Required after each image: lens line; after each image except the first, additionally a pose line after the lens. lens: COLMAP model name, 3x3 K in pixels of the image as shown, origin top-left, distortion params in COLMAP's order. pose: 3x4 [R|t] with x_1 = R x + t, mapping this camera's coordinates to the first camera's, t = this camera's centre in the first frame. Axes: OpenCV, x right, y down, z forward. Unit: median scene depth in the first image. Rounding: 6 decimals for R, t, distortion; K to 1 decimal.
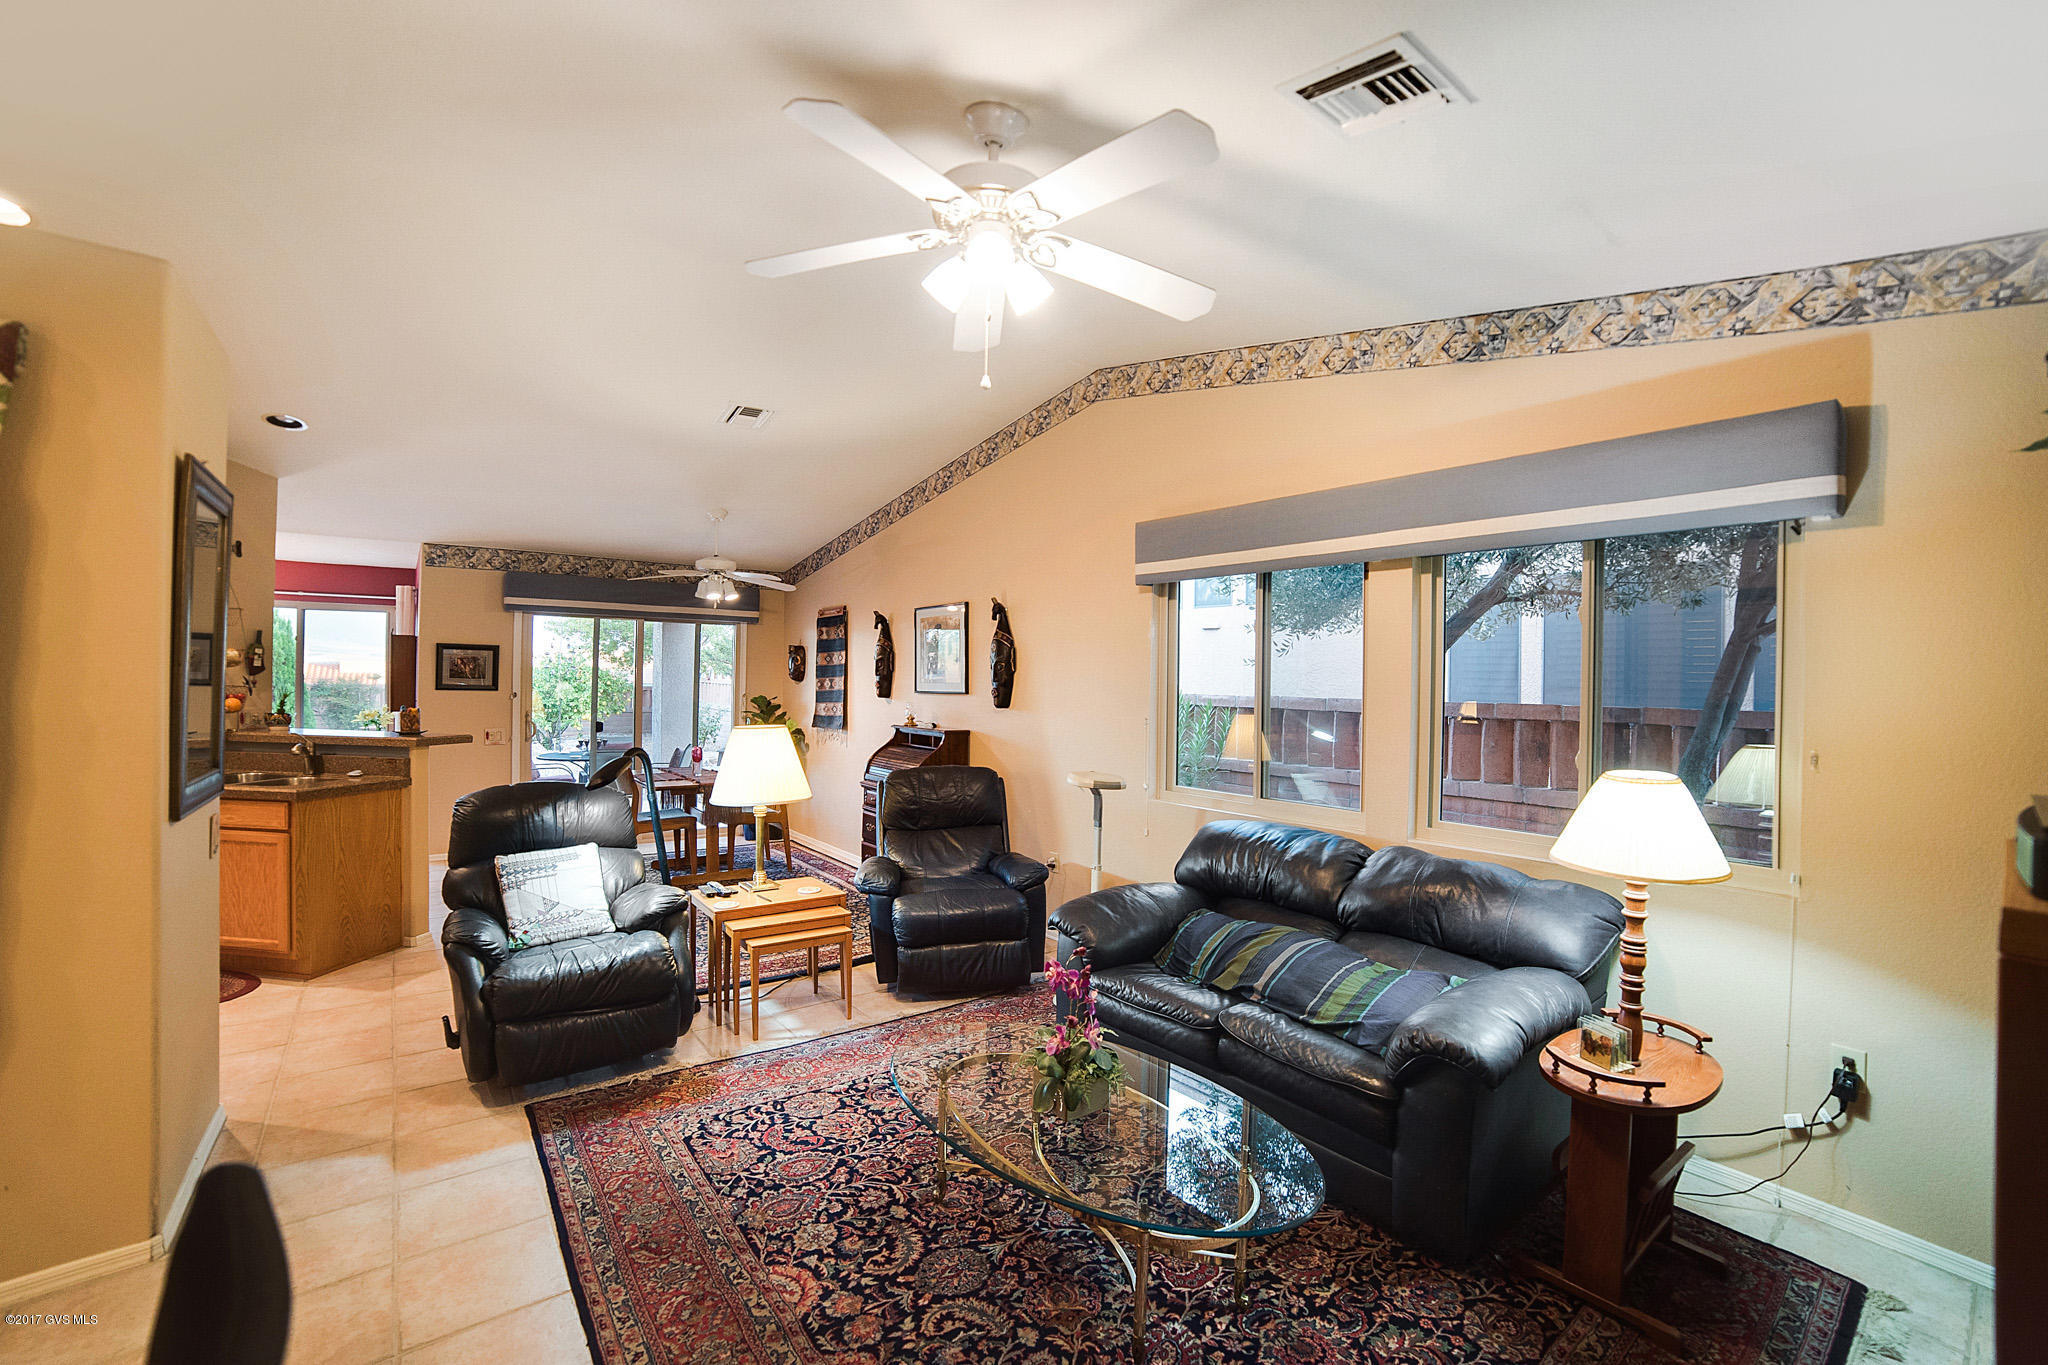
lens RADIAL K [[849.4, 0, 1024.0], [0, 849.4, 682.5], [0, 0, 1]] dist [-0.002258, -0.000188]
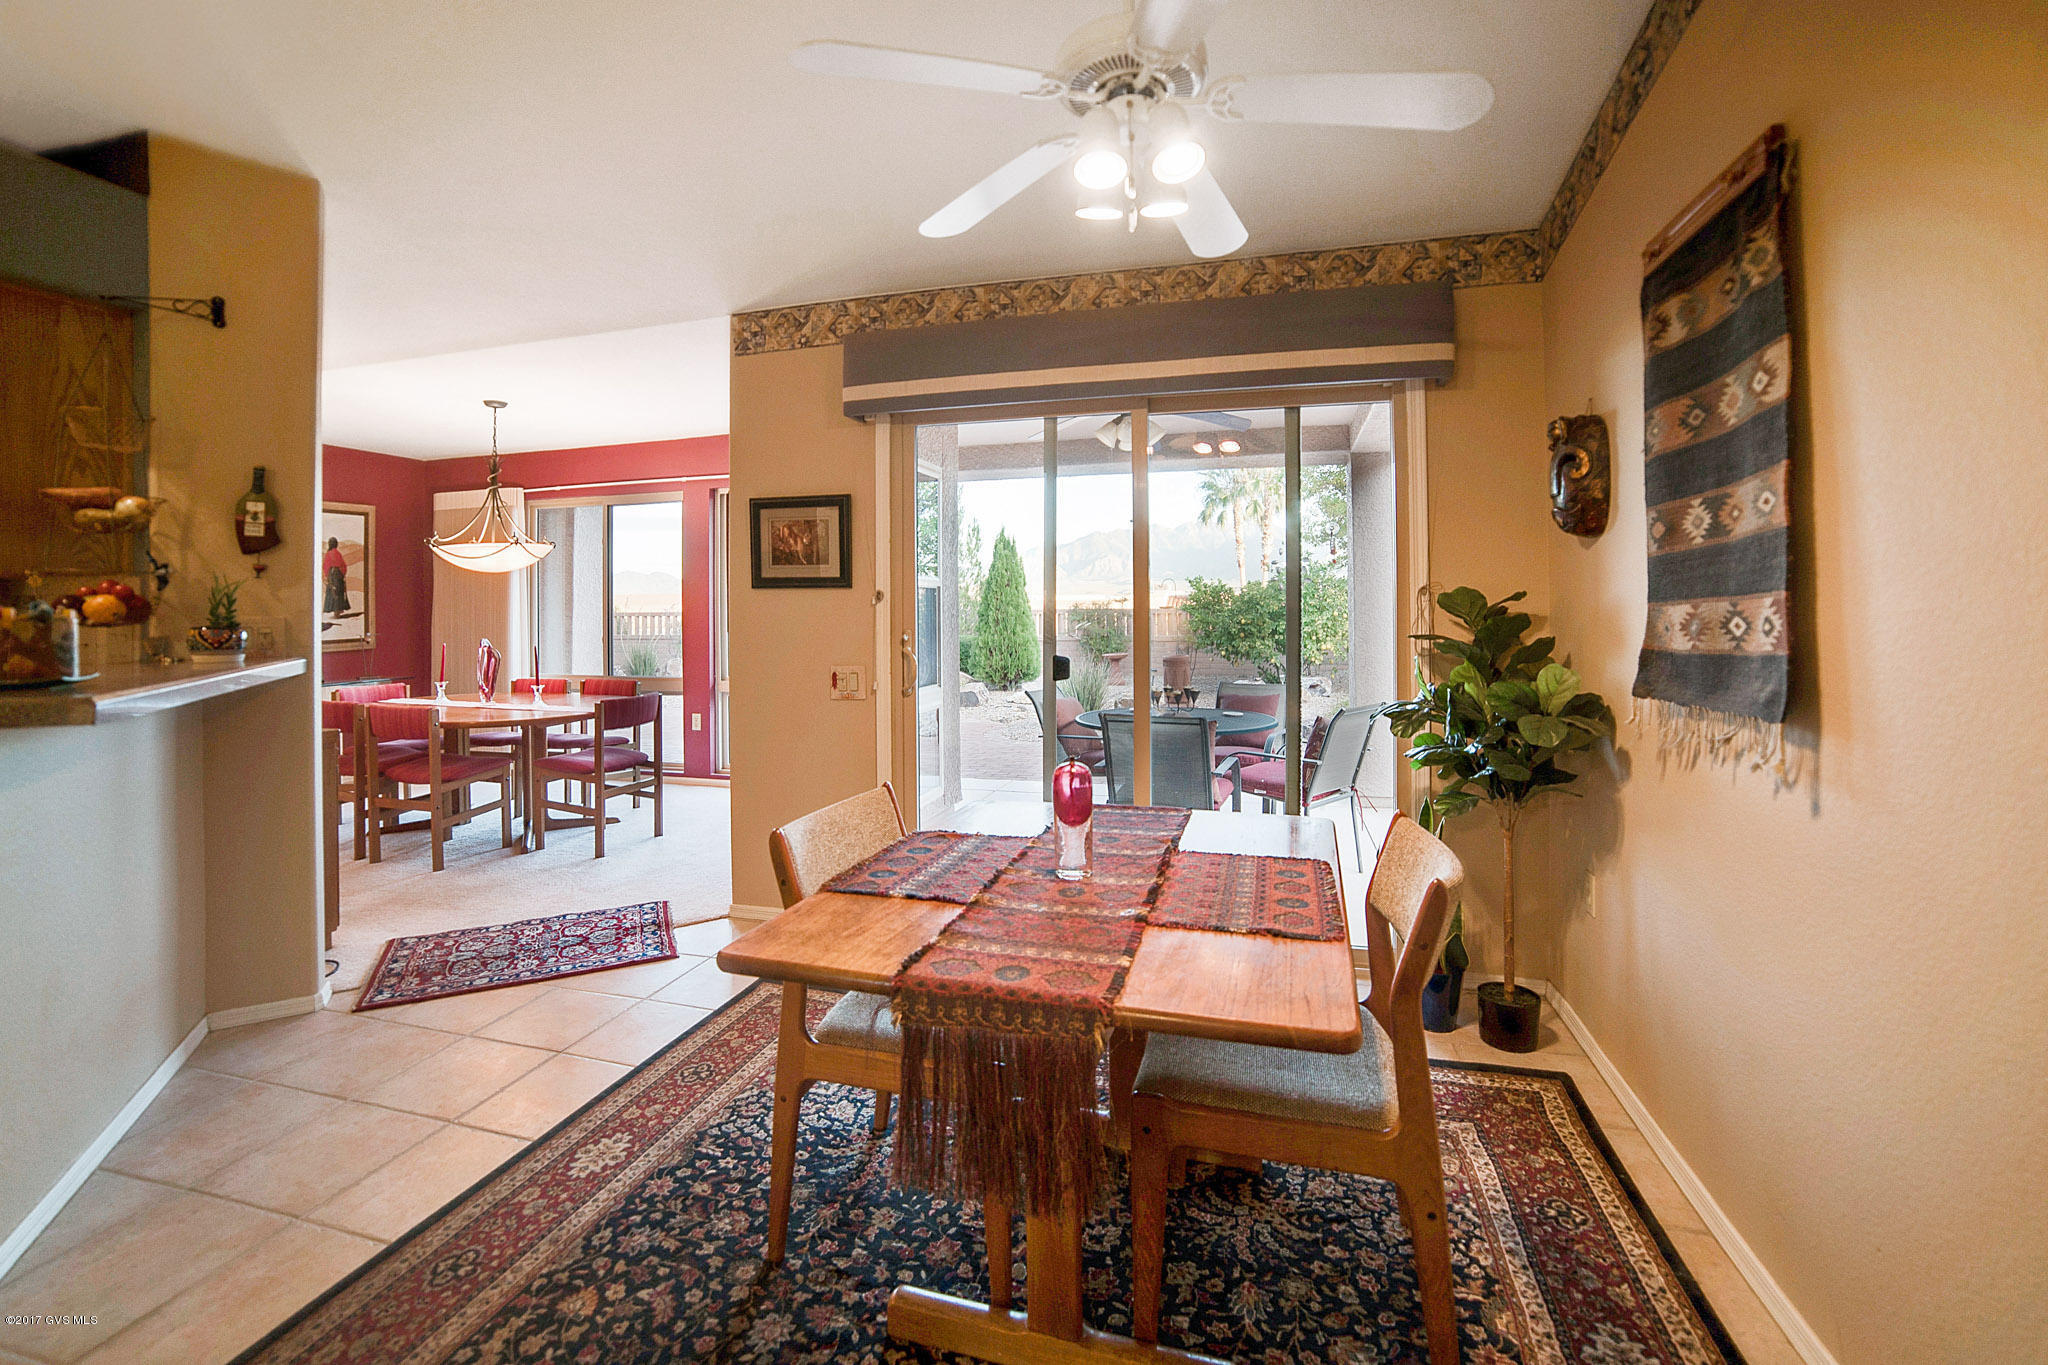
lens RADIAL K [[825.1, 0, 1021.7], [0, 825.1, 606.2], [0, 0, 1]] dist [-0.042489, -0.000078]
pose [[0.573590, -0.023947, -0.818793, -0.178368], [0.019031, 0.999692, -0.015906, 0.029337], [0.818922, -0.006458, 0.573869, 0.811986]]
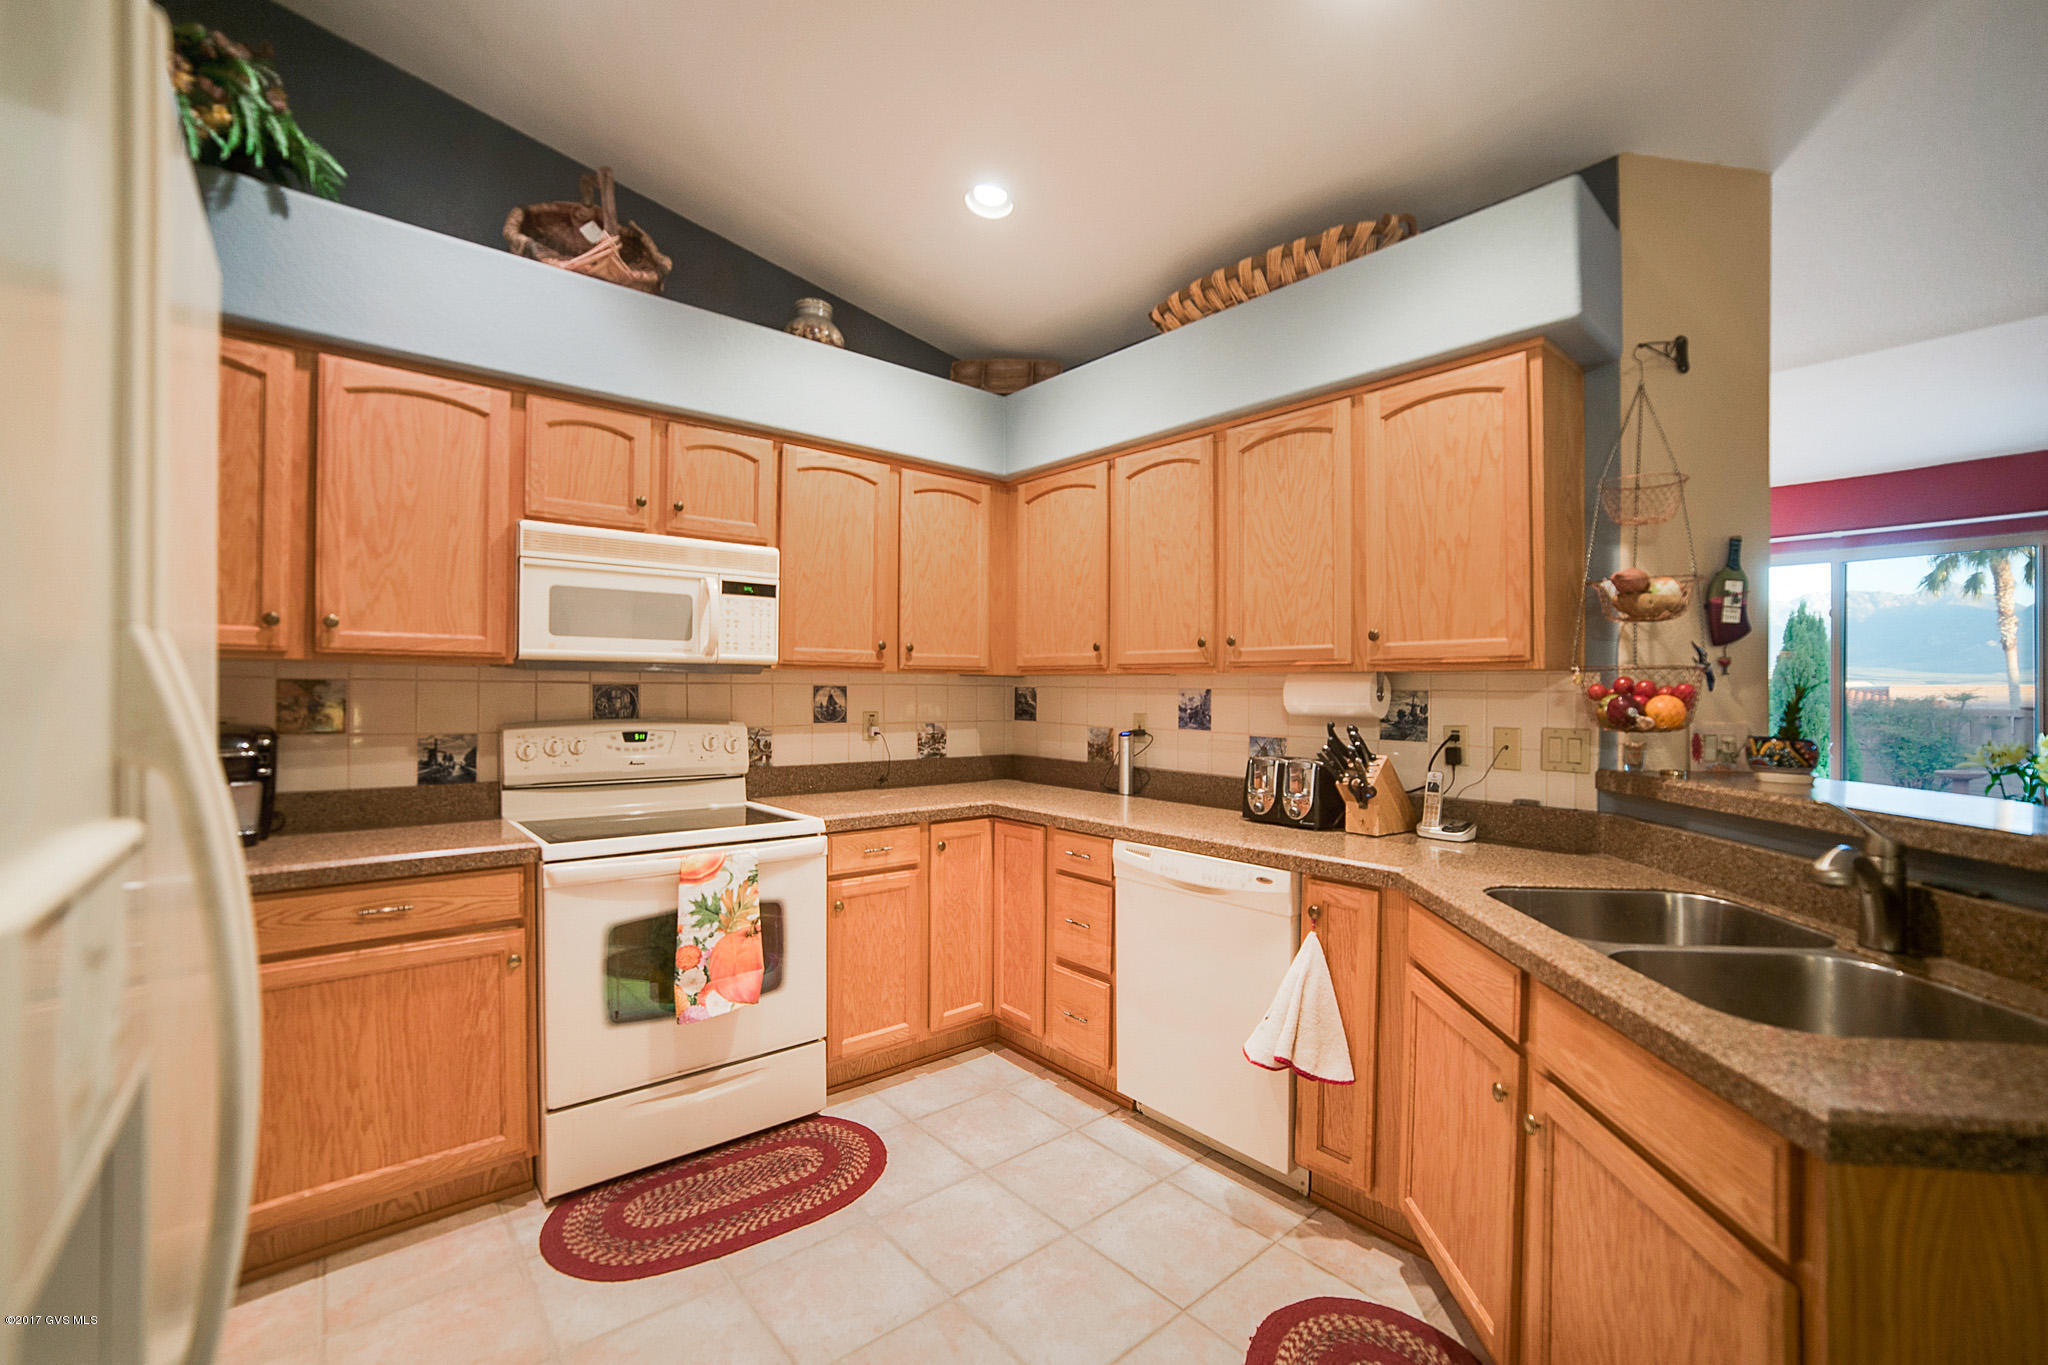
lens RADIAL K [[810.8, 0, 1024.0], [0, 810.8, 682.5], [0, 0, 1]] dist [-0.013218, -0.000068]
pose [[0.069959, -0.030296, -0.997090, -0.393900], [-0.009721, 0.999471, -0.031050, 0.018808], [0.997502, 0.011865, 0.069627, 0.460056]]
